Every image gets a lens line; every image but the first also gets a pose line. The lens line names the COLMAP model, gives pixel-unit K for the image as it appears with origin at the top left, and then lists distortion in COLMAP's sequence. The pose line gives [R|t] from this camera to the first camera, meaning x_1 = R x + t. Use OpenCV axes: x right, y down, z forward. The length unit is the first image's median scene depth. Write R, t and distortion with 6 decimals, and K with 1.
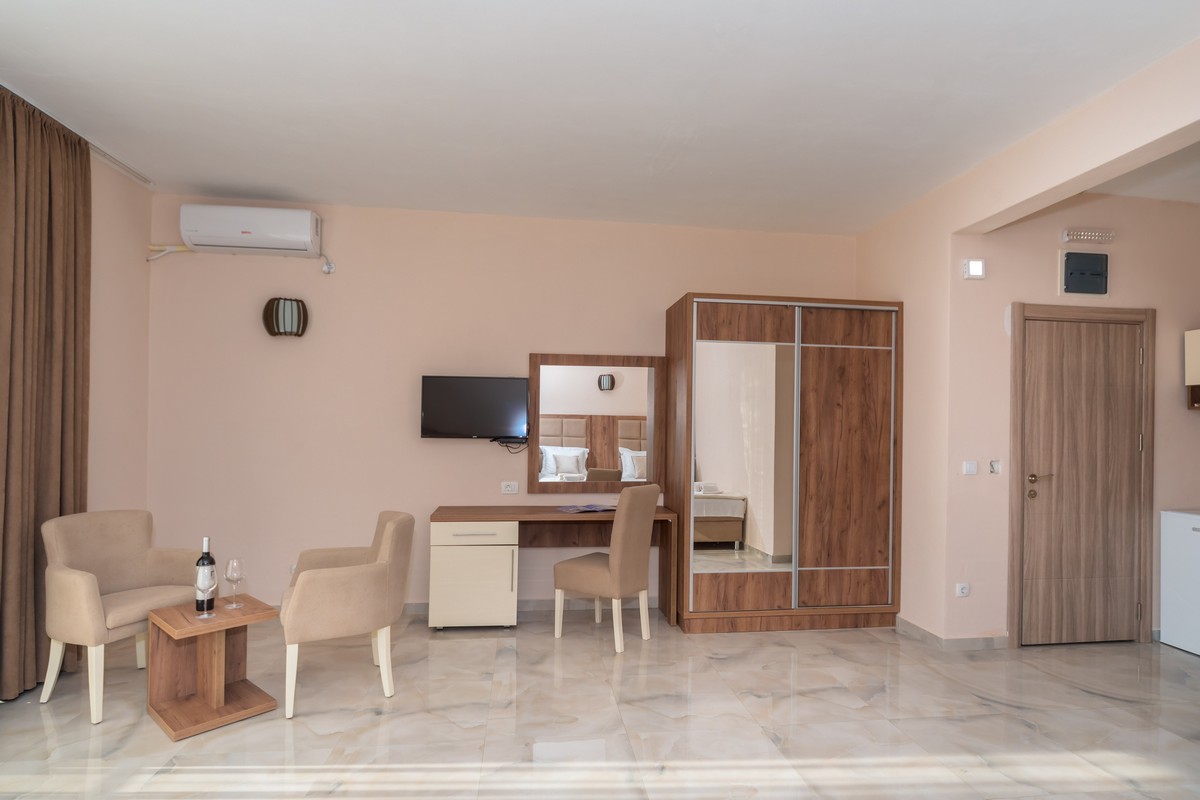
lens RADIAL K [[610.4, 0, 600.5], [0, 610.4, 406.8], [0, 0, 1]] dist [-0.002973, -0.000124]
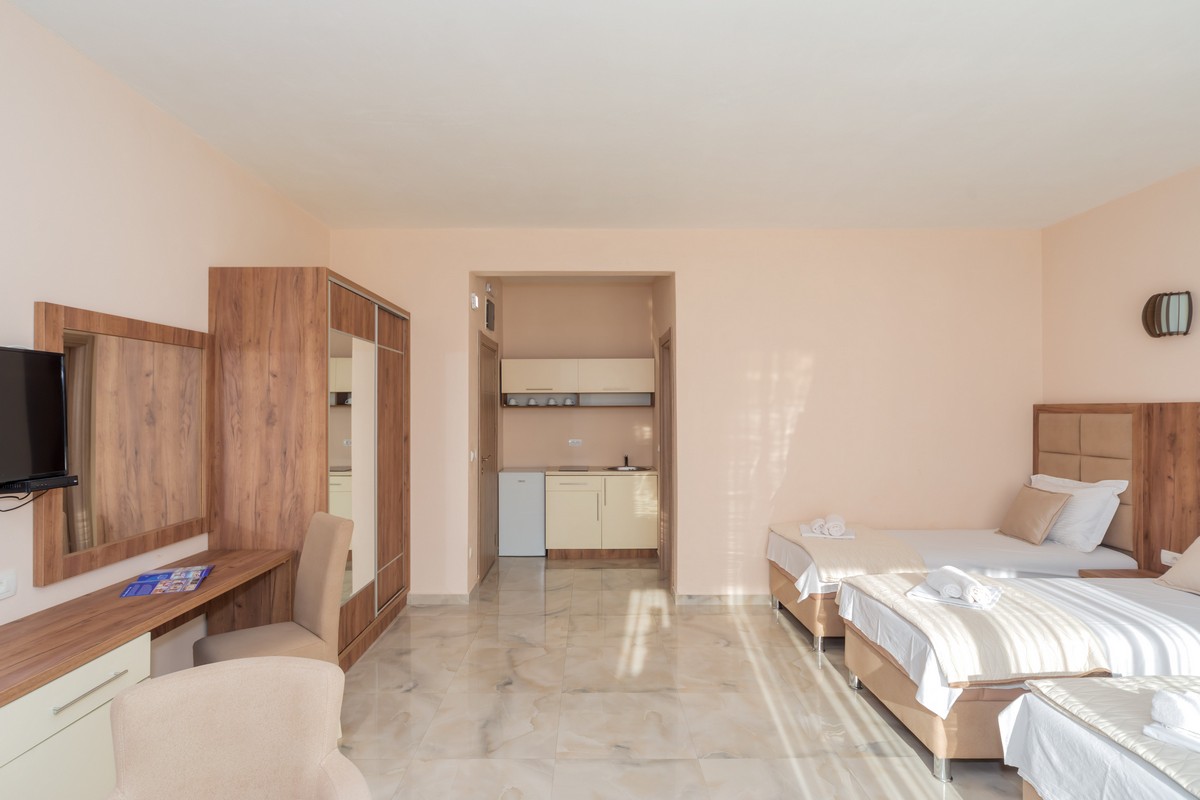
lens RADIAL K [[610.4, 0, 600.5], [0, 610.4, 406.8], [0, 0, 1]] dist [-0.002973, -0.000124]
pose [[0.121584, -0.006599, 0.992559, -0.643234], [-0.032997, 0.999398, 0.010686, -0.027567], [-0.992033, -0.034051, 0.121293, 0.585328]]
